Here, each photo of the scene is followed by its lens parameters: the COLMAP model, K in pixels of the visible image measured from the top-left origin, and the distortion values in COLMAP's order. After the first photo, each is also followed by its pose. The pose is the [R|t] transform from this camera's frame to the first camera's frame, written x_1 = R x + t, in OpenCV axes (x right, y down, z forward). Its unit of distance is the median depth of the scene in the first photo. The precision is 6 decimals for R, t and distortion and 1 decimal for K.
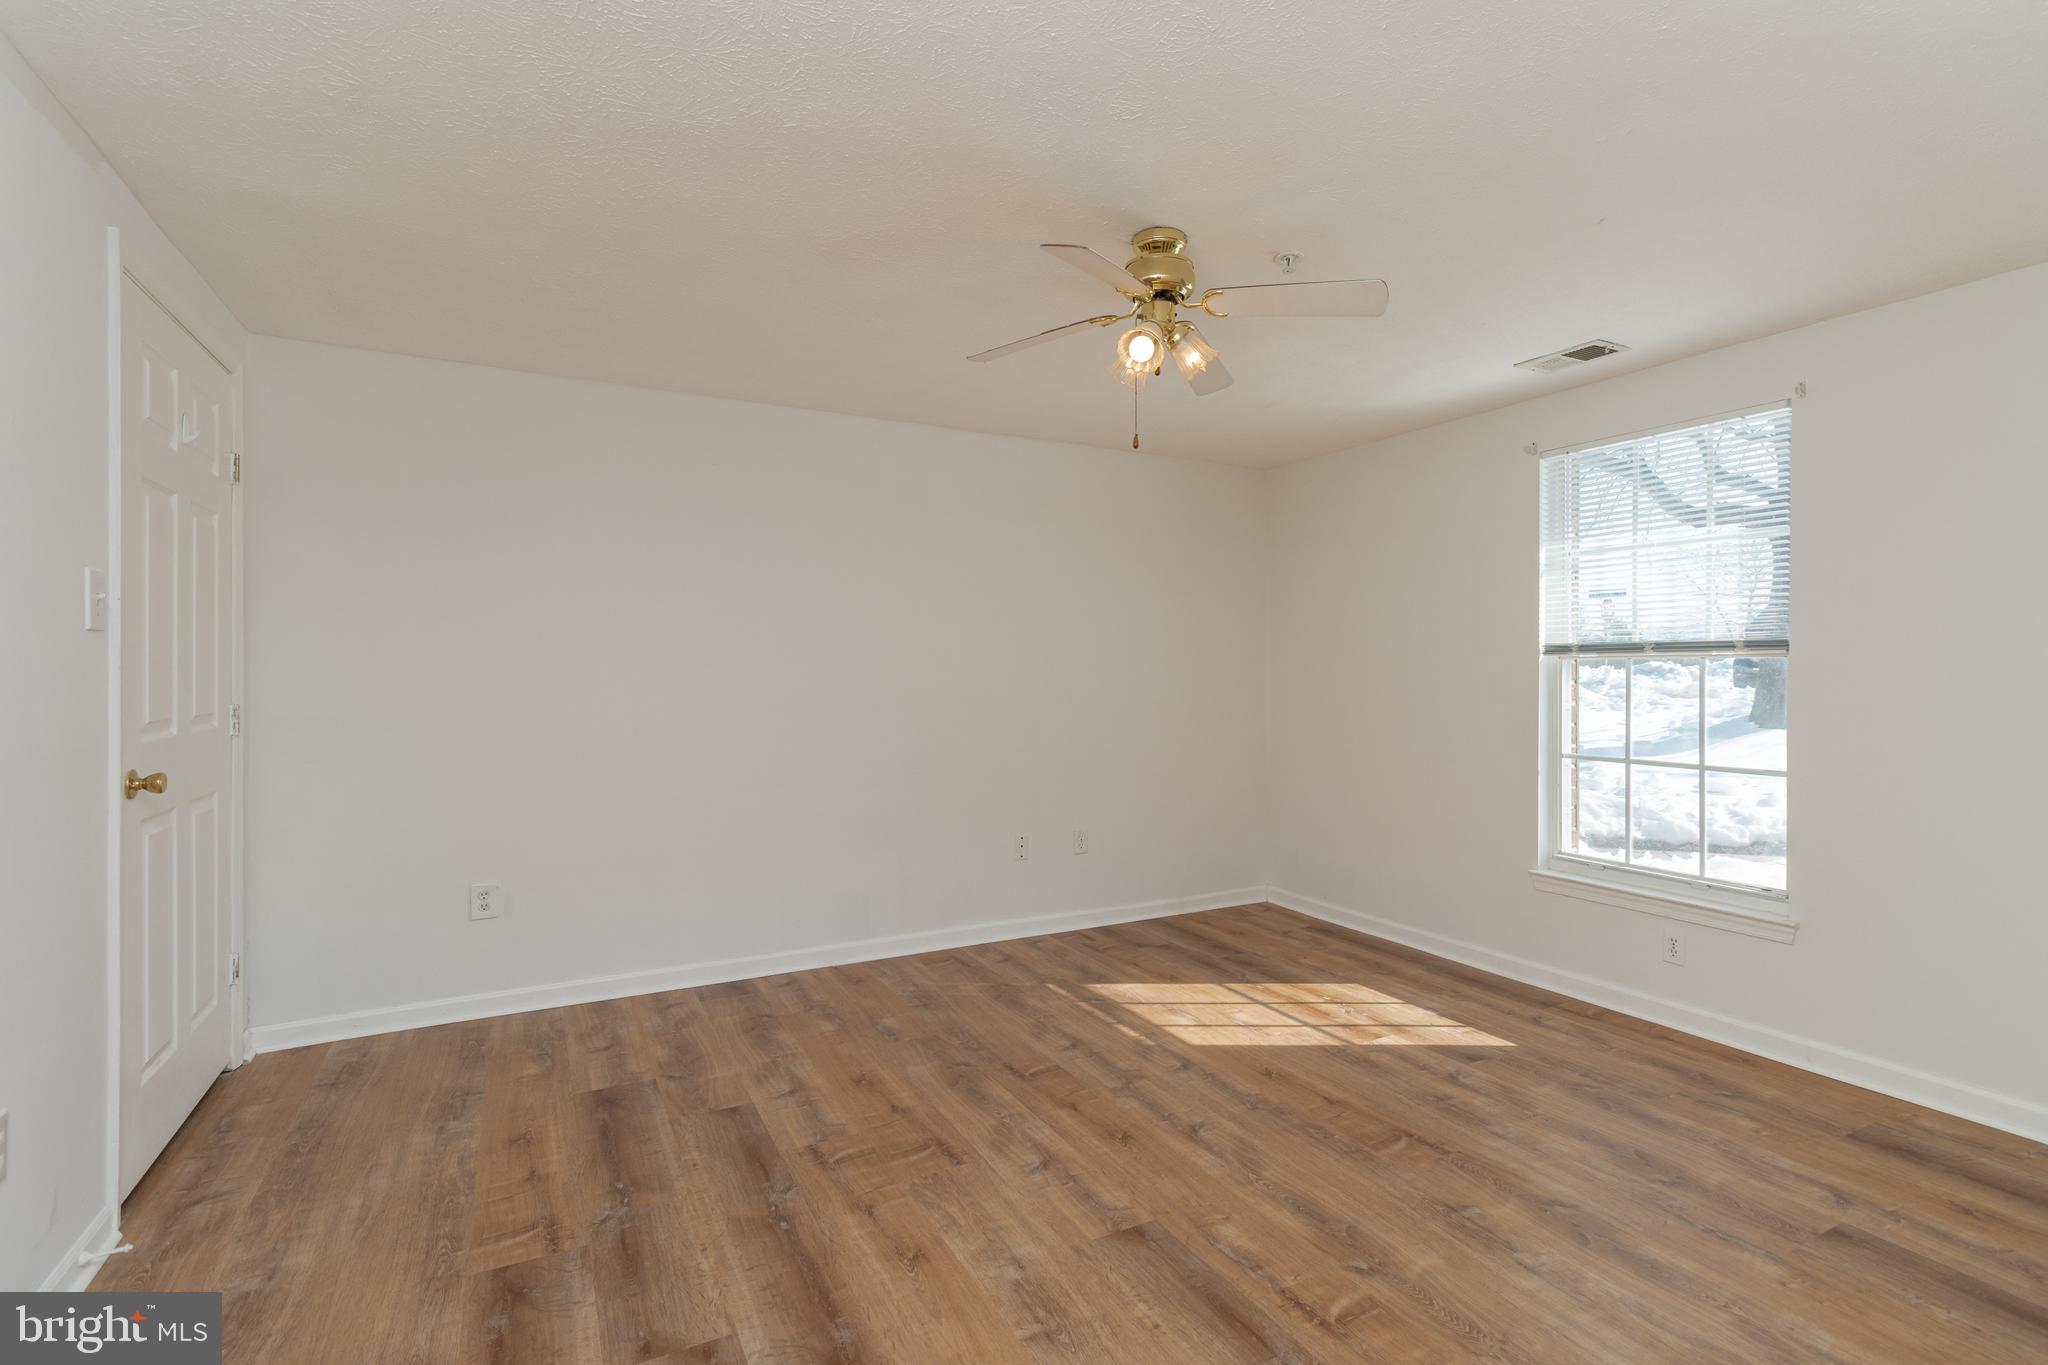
lens RADIAL K [[946.0, 0, 1030.9], [0, 946.0, 673.3], [0, 0, 1]] dist [0.001828, -0.000549]
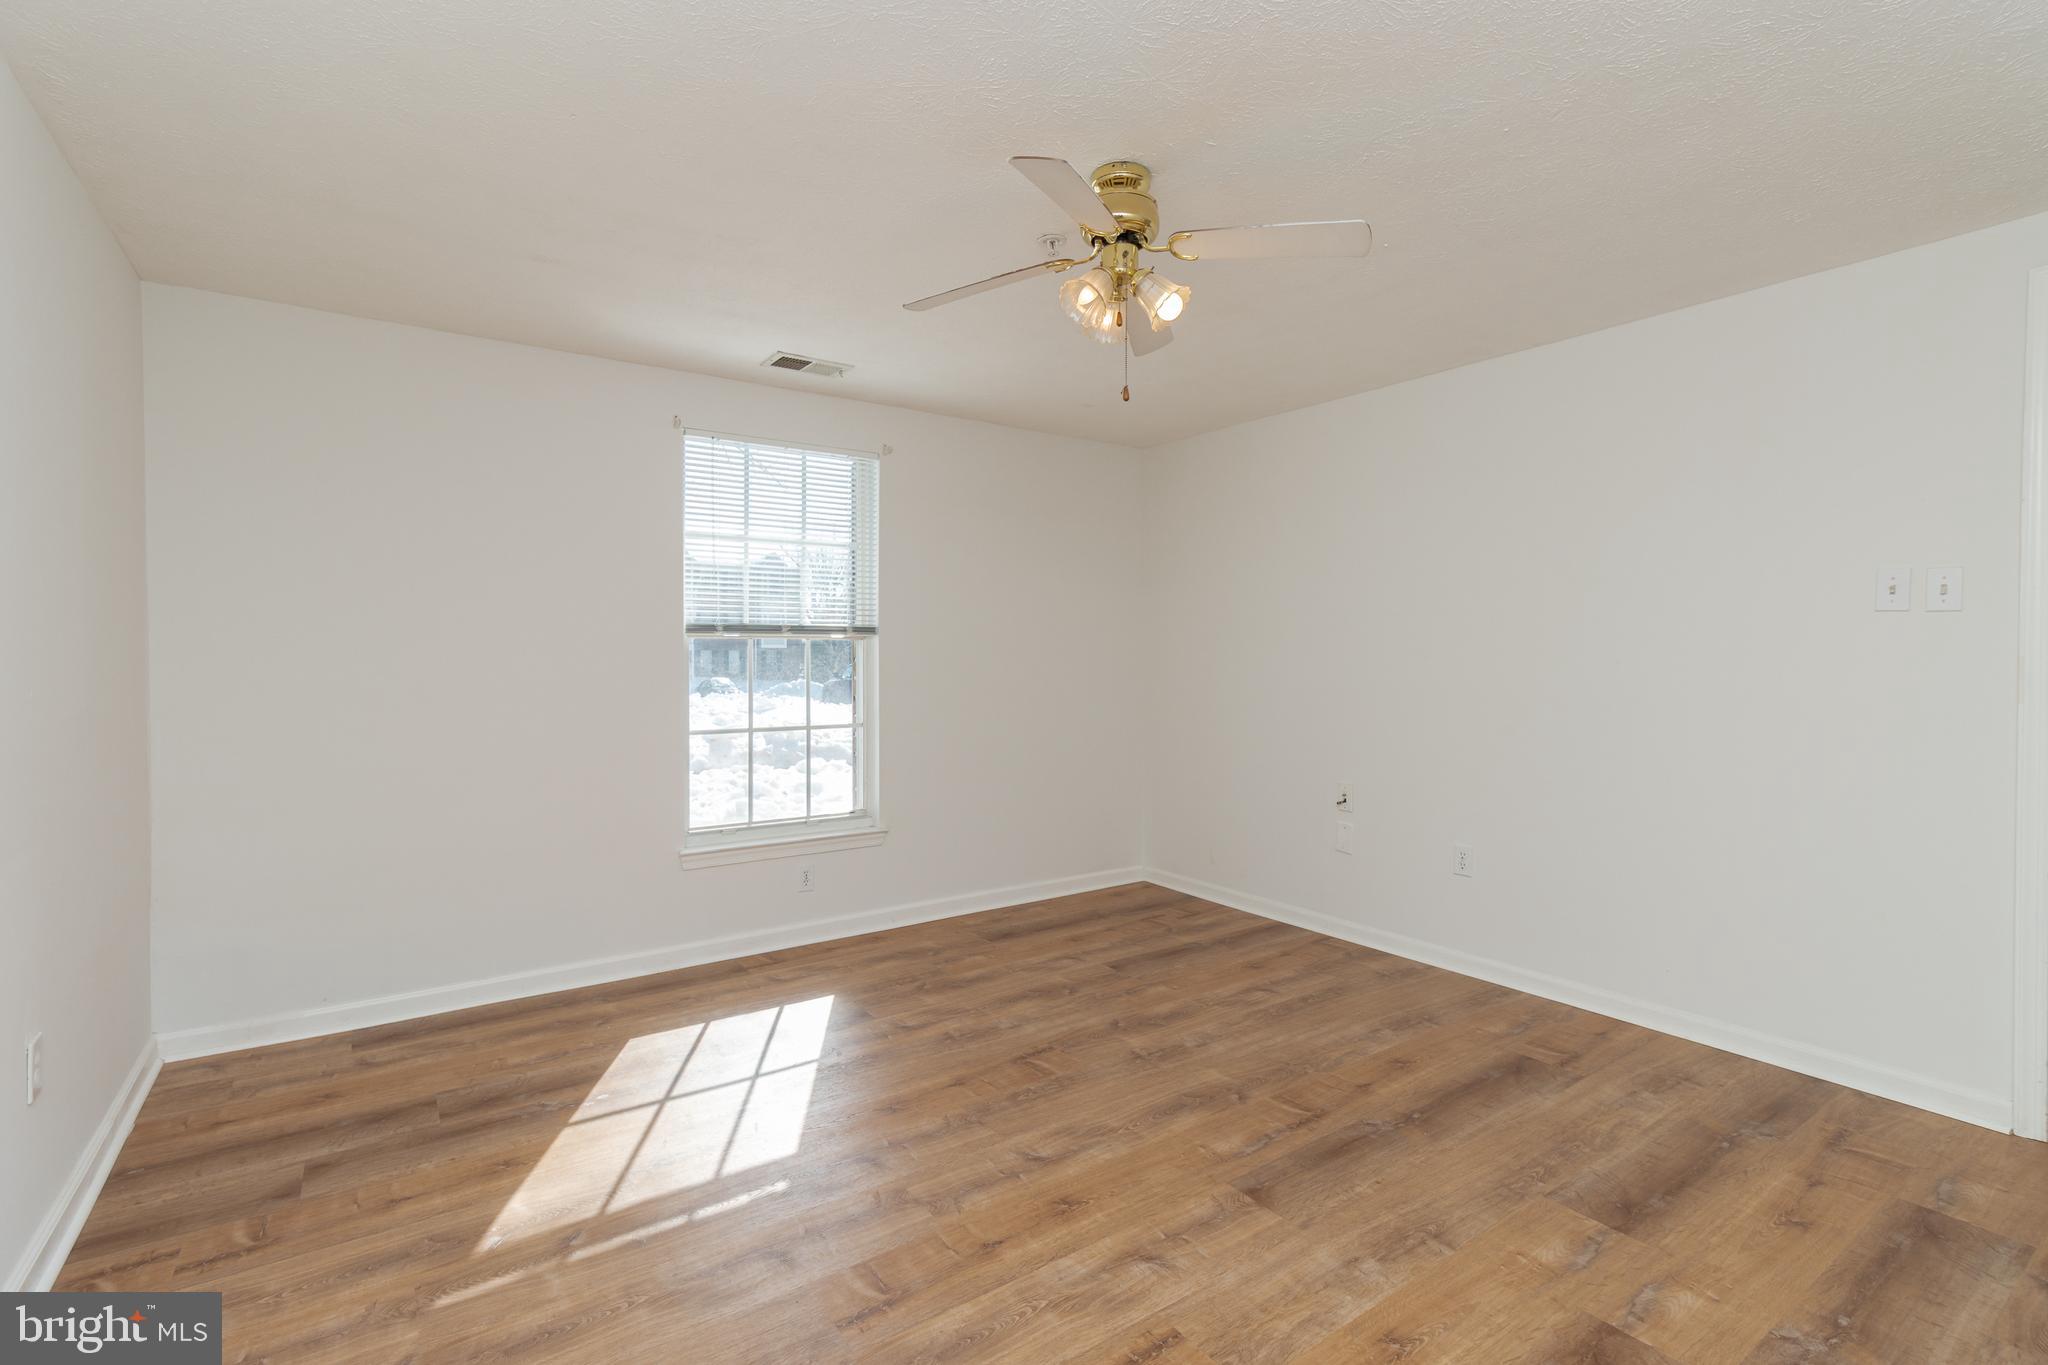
lens RADIAL K [[946.0, 0, 1030.9], [0, 946.0, 673.3], [0, 0, 1]] dist [0.001828, -0.000549]
pose [[-0.118373, -0.025463, 0.992643, -0.590676], [0.001556, 0.999665, 0.025828, -0.002964], [-0.992968, 0.004601, -0.118293, 0.921932]]
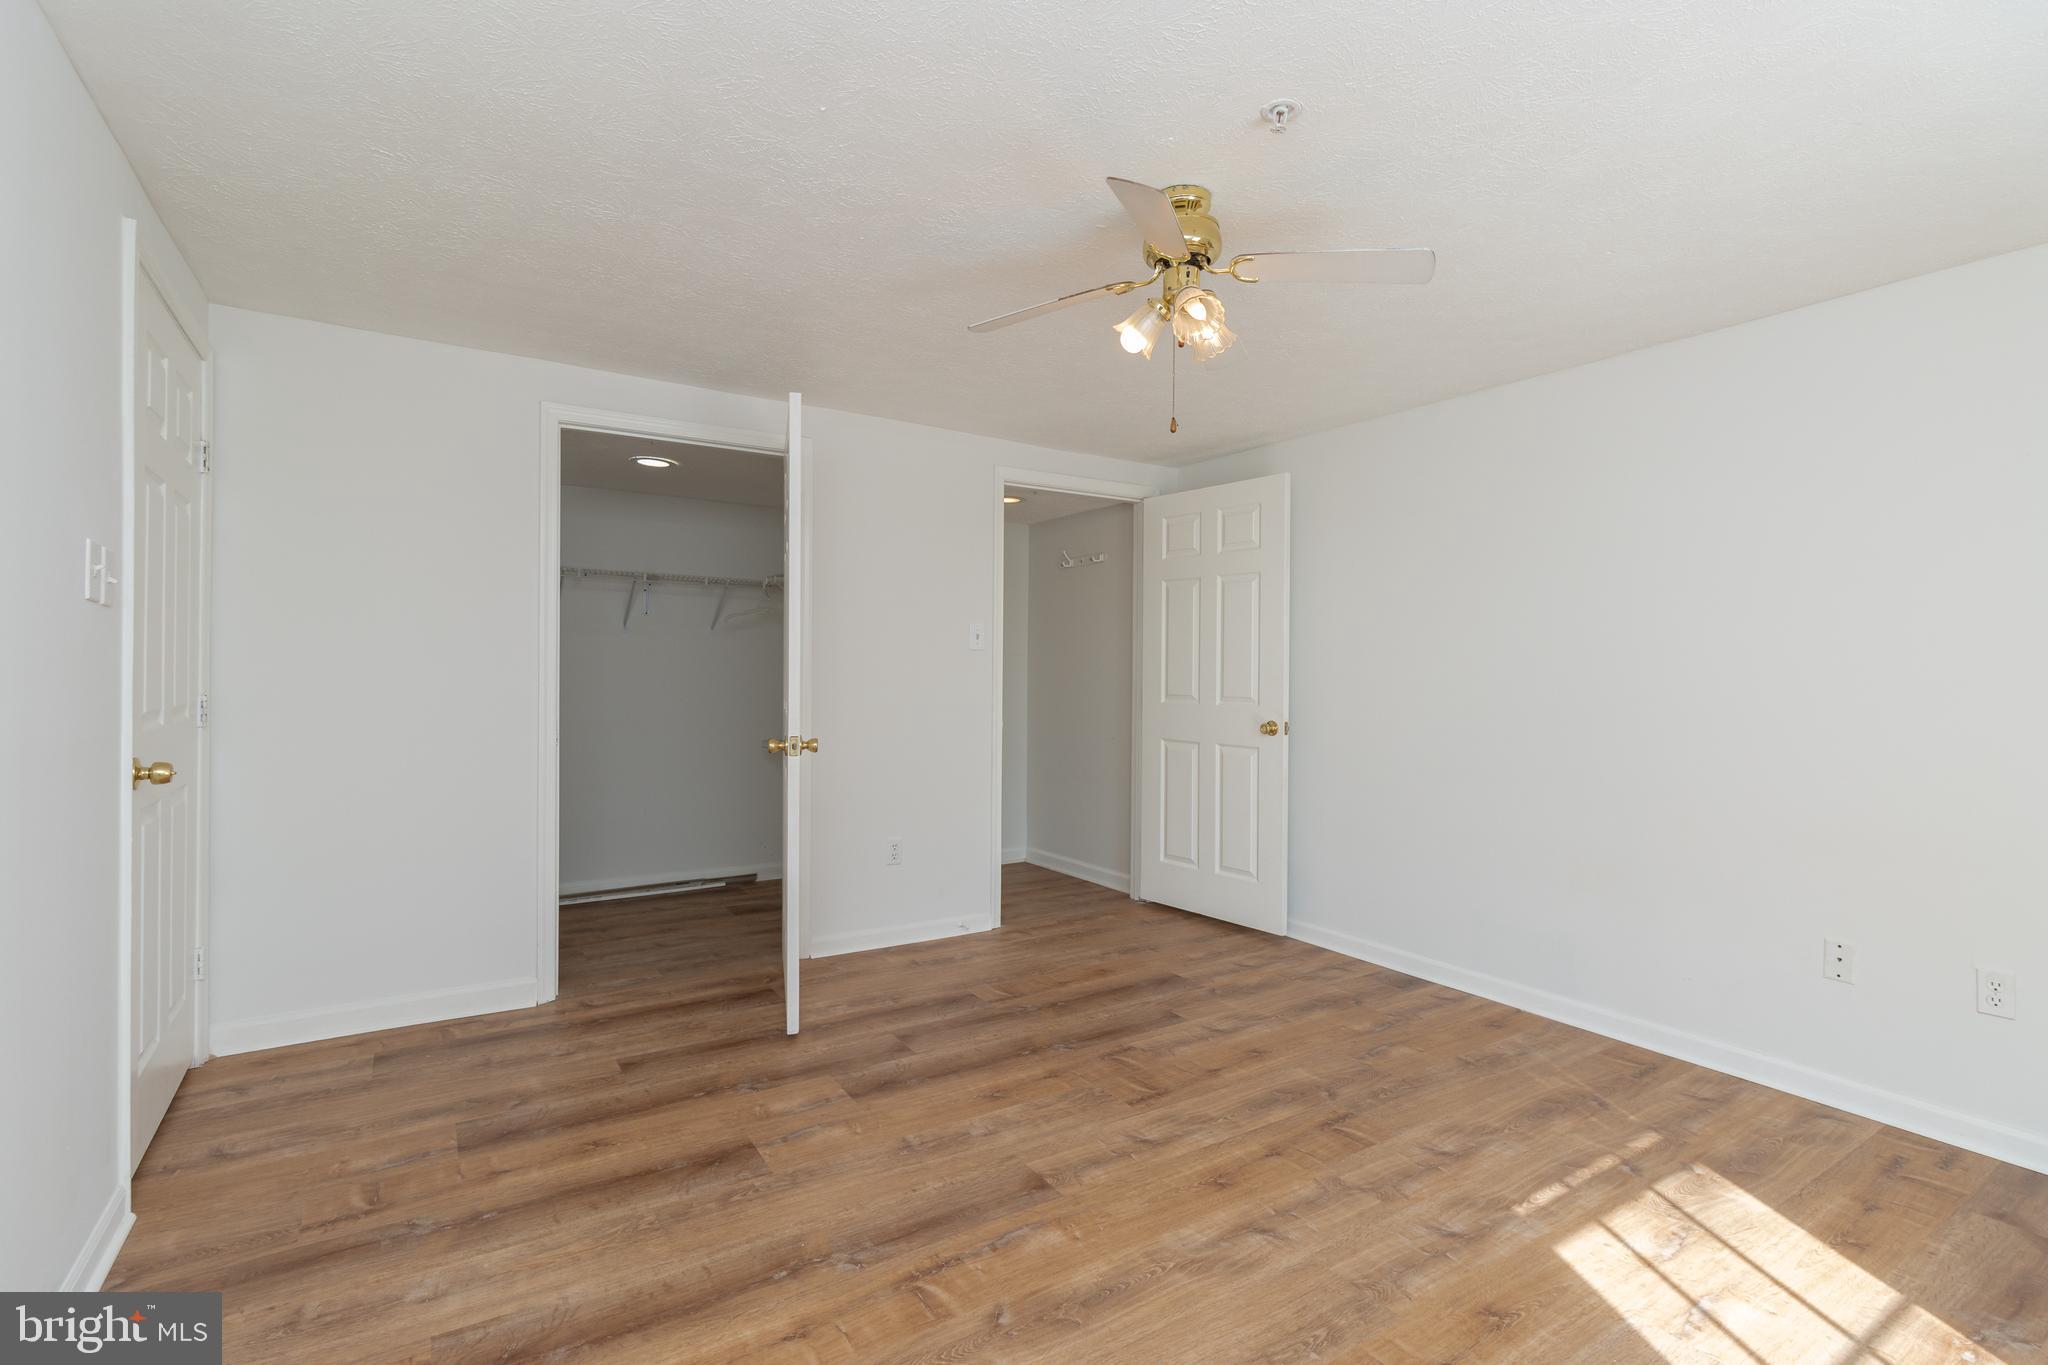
lens RADIAL K [[946.0, 0, 1030.9], [0, 946.0, 673.3], [0, 0, 1]] dist [0.001828, -0.000549]
pose [[0.085842, 0.003049, -0.996304, 0.802934], [-0.012765, 0.999917, 0.001960, 0.002381], [0.996227, 0.012549, 0.085874, 0.601450]]
